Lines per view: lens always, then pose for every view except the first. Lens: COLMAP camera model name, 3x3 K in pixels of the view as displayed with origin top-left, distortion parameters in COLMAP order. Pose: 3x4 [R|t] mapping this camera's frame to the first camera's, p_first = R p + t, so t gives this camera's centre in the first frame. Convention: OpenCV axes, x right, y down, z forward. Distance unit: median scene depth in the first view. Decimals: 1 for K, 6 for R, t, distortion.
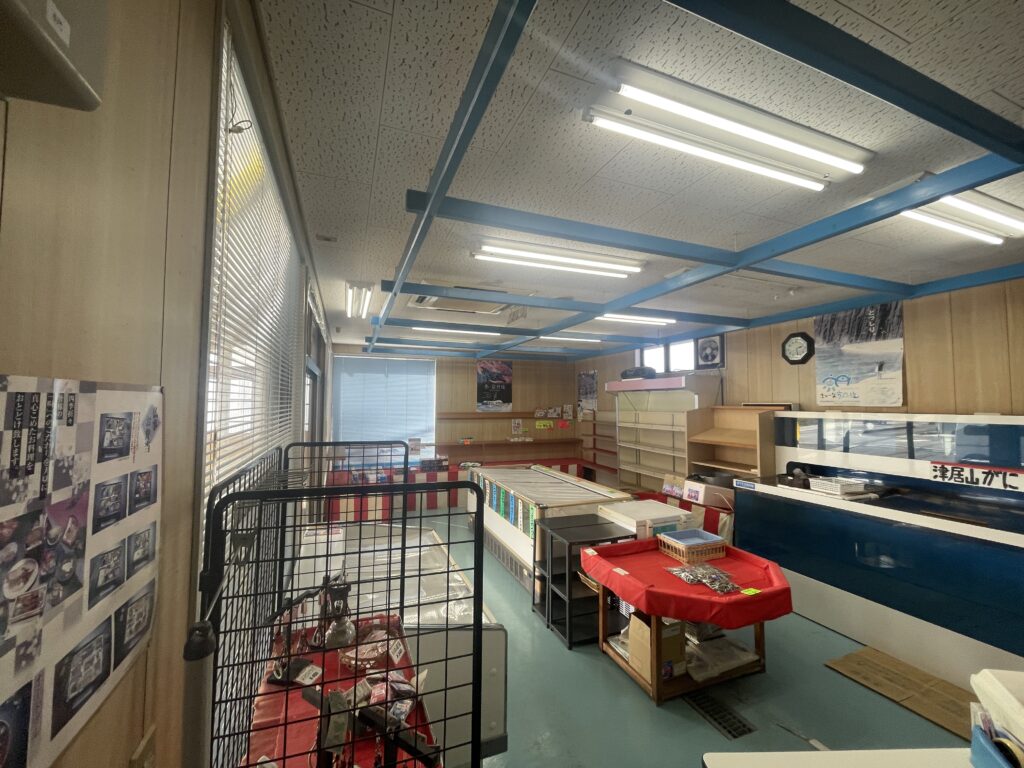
lens RADIAL K [[416.2, 0, 511.1], [0, 416.2, 382.8], [0, 0, 1]] dist [0.000911, -0.000140]
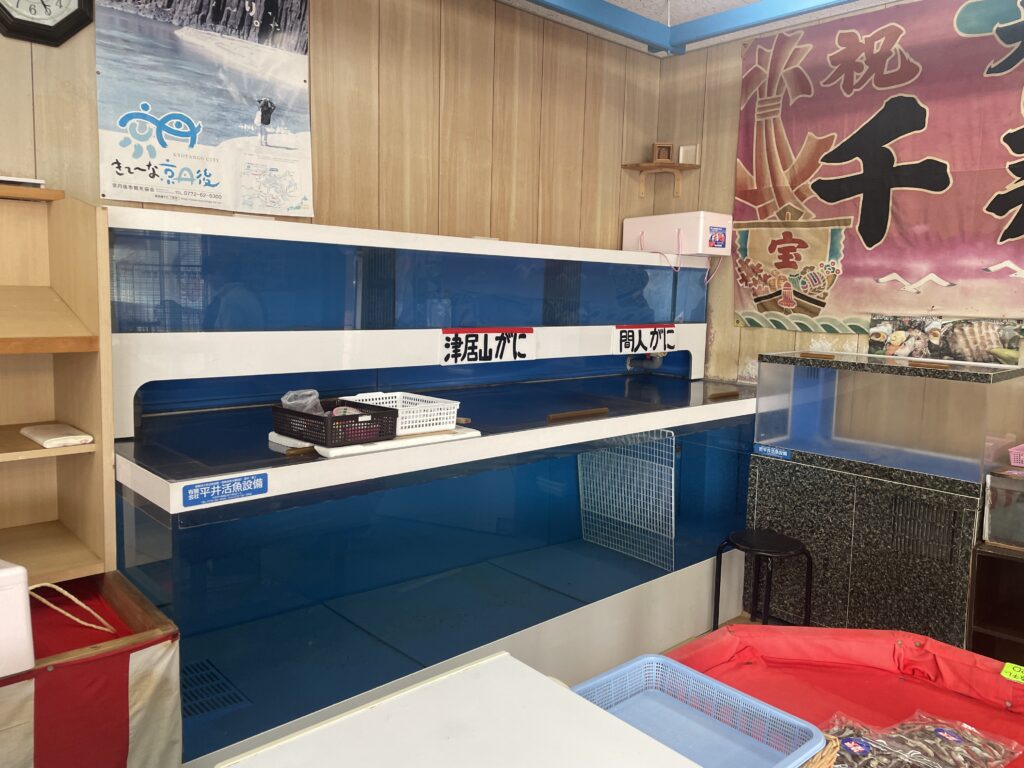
lens RADIAL K [[777.9, 0, 511.8], [0, 777.9, 382.8], [0, 0, 1]] dist [0.042863, -0.008949]
pose [[-0.351391, -0.118820, 0.928658, 0.033077], [-0.070152, 0.992467, 0.100439, 0.057871], [-0.933597, -0.029854, -0.357080, 0.478751]]
